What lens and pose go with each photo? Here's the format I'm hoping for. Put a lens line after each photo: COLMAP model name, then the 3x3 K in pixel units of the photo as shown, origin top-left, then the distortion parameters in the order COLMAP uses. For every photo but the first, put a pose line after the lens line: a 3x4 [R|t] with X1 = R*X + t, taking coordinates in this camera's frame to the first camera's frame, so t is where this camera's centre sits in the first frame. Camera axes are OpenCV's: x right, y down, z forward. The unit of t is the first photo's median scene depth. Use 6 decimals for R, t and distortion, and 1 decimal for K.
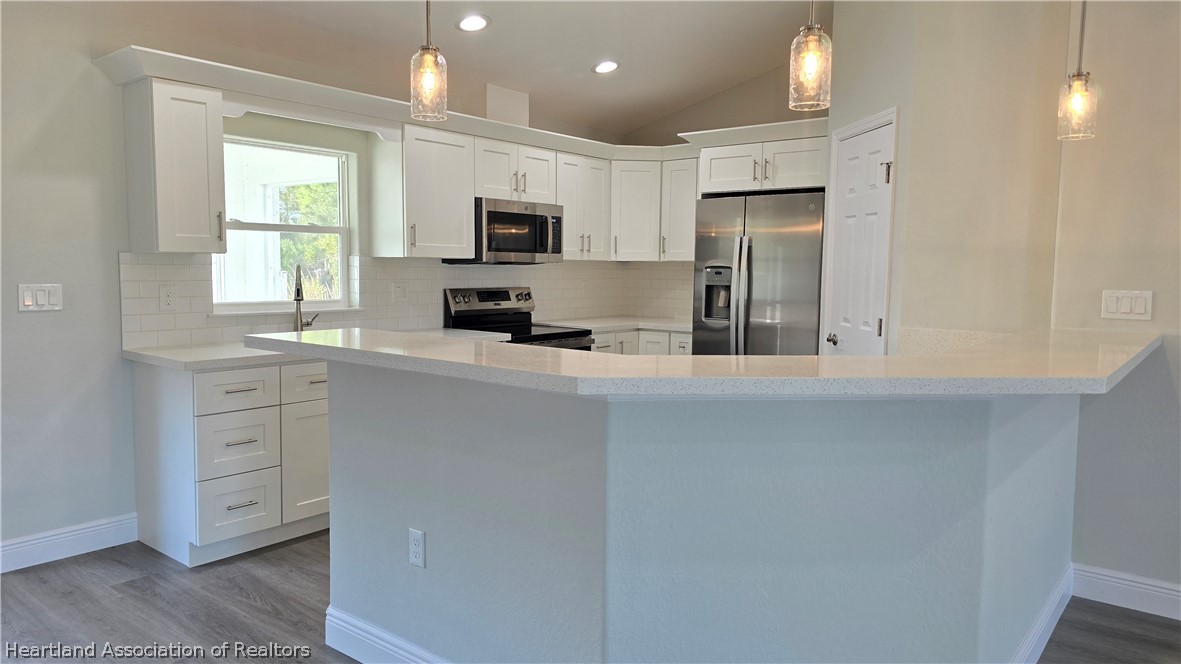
lens RADIAL K [[825.5, 0, 581.8], [0, 825.5, 337.8], [0, 0, 1]] dist [0.078481, -0.014624]
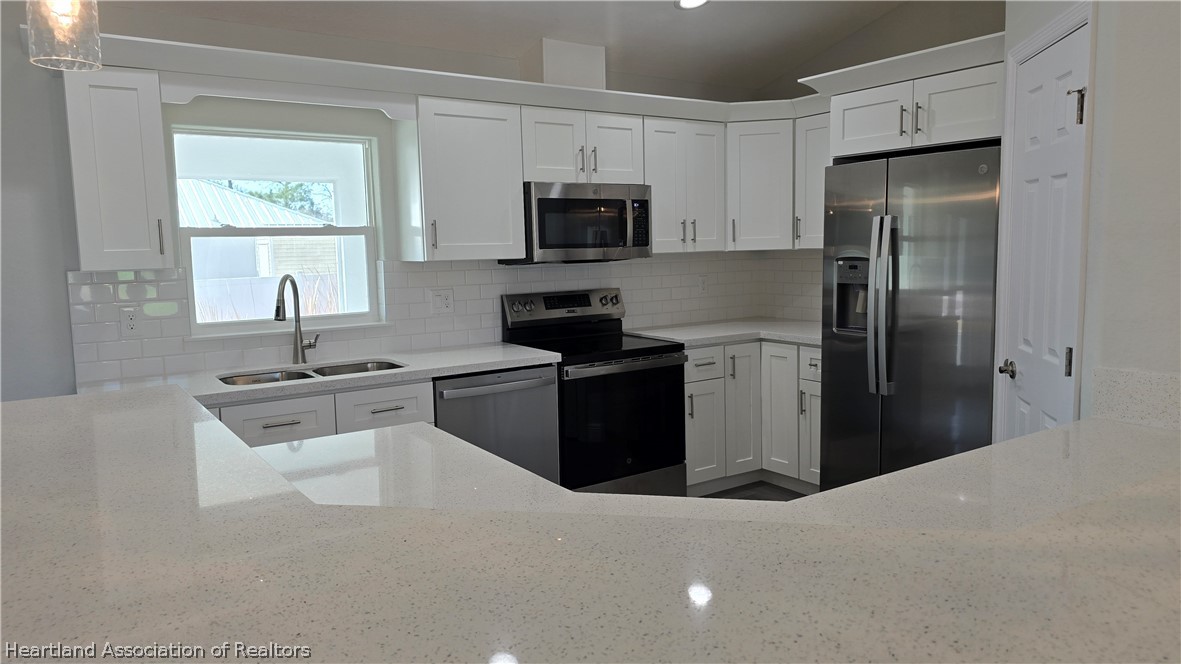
lens RADIAL K [[825.5, 0, 591.0], [0, 825.5, 322.1], [0, 0, 1]] dist [0.078481, -0.014624]
pose [[0.958157, -0.005598, -0.286189, 0.155796], [0.008360, 0.999930, 0.008430, -0.038678], [0.286122, -0.010470, 0.958136, 0.240024]]
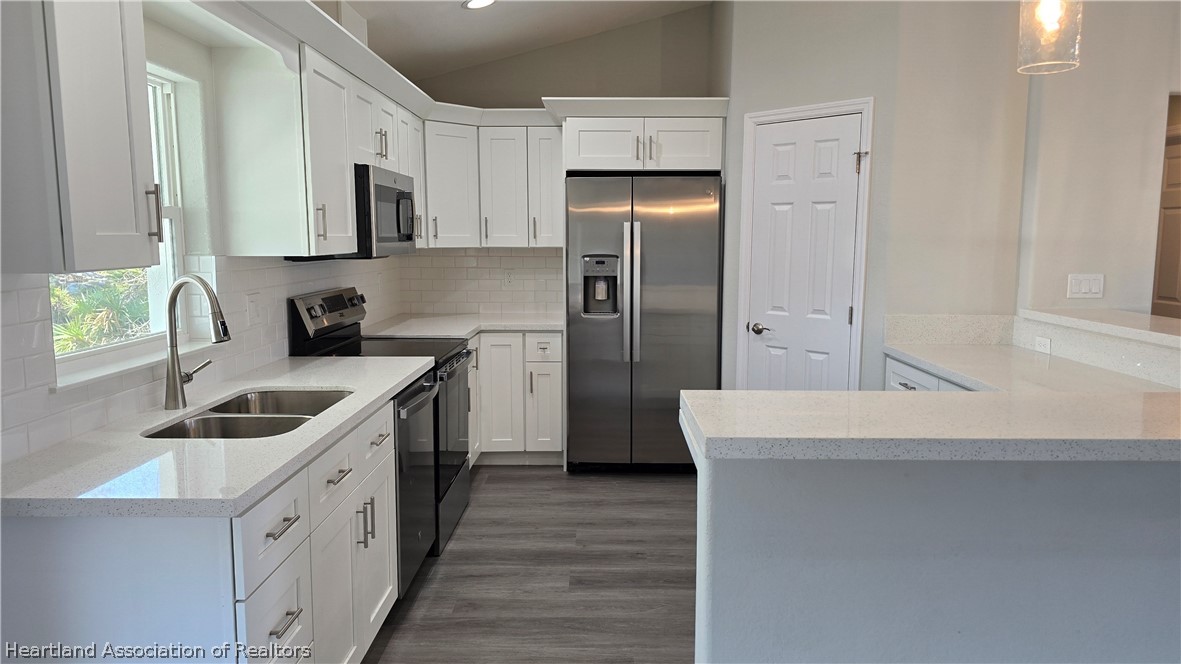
lens RADIAL K [[825.5, 0, 601.9], [0, 825.5, 336.1], [0, 0, 1]] dist [0.078481, -0.014624]
pose [[0.766048, -0.089441, 0.636530, -0.409305], [0.065975, 0.995982, 0.060549, -0.053615], [-0.639388, -0.004388, 0.768872, 0.324163]]
